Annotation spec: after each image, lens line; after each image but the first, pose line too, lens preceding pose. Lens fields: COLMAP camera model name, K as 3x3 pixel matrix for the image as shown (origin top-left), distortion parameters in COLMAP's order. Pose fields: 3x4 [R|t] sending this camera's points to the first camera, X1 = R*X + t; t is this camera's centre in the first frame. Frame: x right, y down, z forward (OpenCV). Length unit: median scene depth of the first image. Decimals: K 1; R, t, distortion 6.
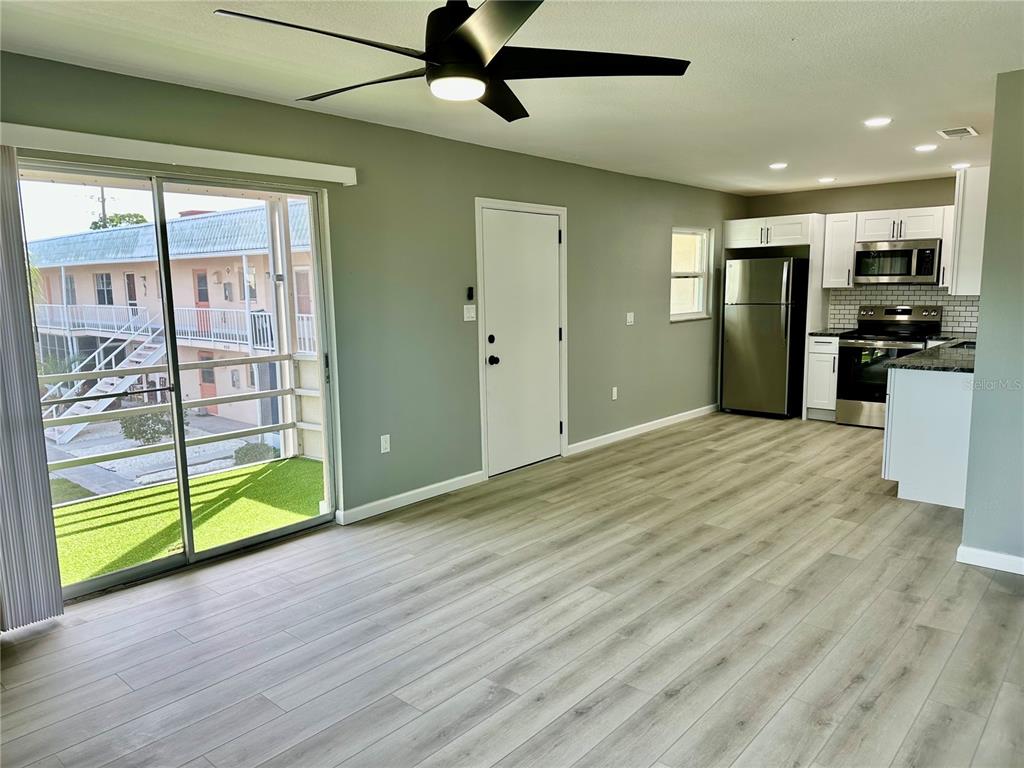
lens RADIAL K [[713.9, 0, 512.0], [0, 713.9, 384.0], [0, 0, 1]] dist [0.024244, -0.002015]
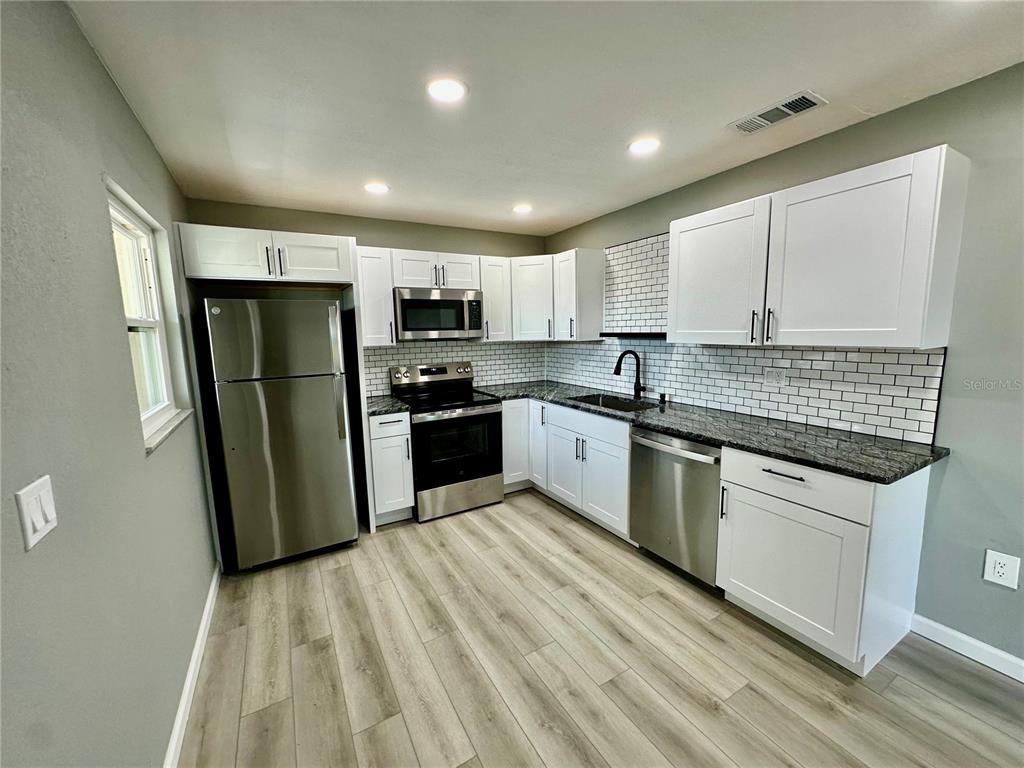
lens RADIAL K [[409.1, 0, 512.0], [0, 409.1, 384.0], [0, 0, 1]] dist [-0.002086, 0.000577]
pose [[0.318594, -0.116866, 0.940659, 0.090267], [0.151412, 0.985903, 0.071205, -0.105122], [-0.935720, 0.119742, 0.331798, 0.737026]]
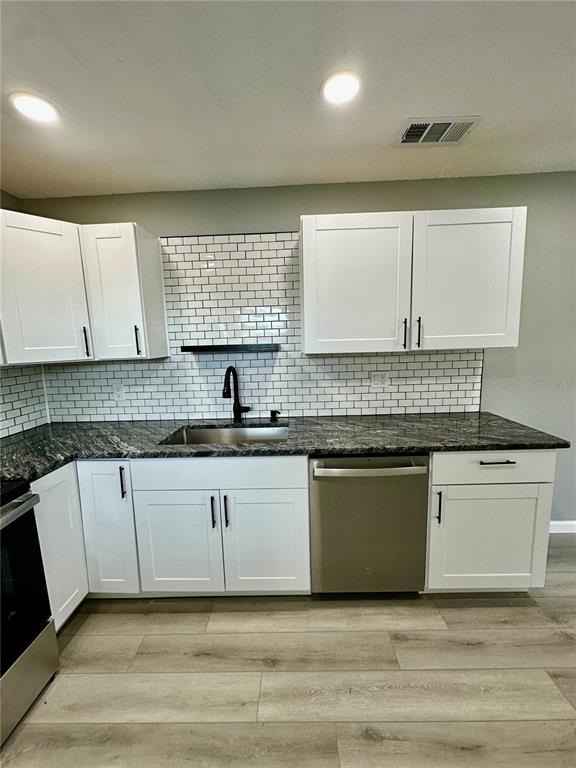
lens RADIAL K [[306.8, 0, 288.0], [0, 306.8, 384.0], [0, 0, 1]] dist [-0.002086, 0.000577]
pose [[-0.642698, -0.066406, 0.763236, 0.298953], [0.150494, 0.965883, 0.210765, -0.124316], [-0.751193, 0.250321, -0.610778, 0.886891]]
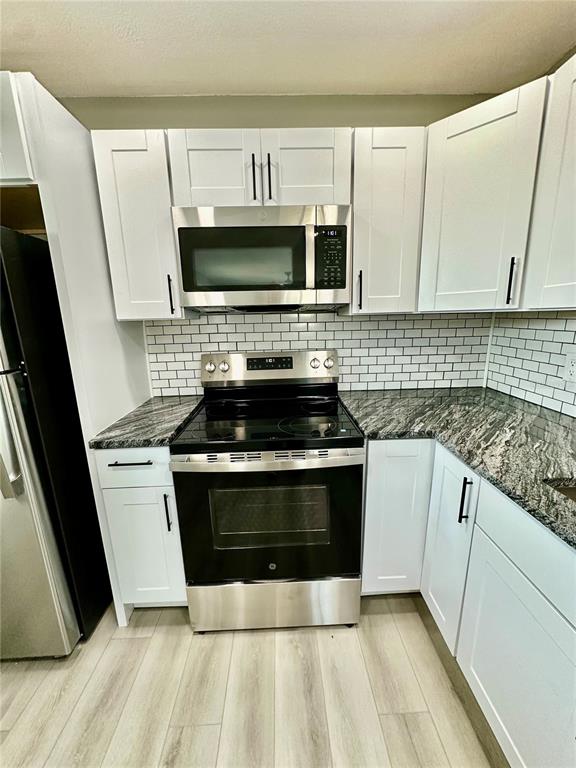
lens RADIAL K [[306.8, 0, 288.0], [0, 306.8, 384.0], [0, 0, 1]] dist [-0.002086, 0.000577]
pose [[0.726936, -0.151827, 0.669711, 0.386933], [0.109970, 0.988404, 0.104709, -0.106595], [-0.677843, -0.002469, 0.735203, 0.813547]]
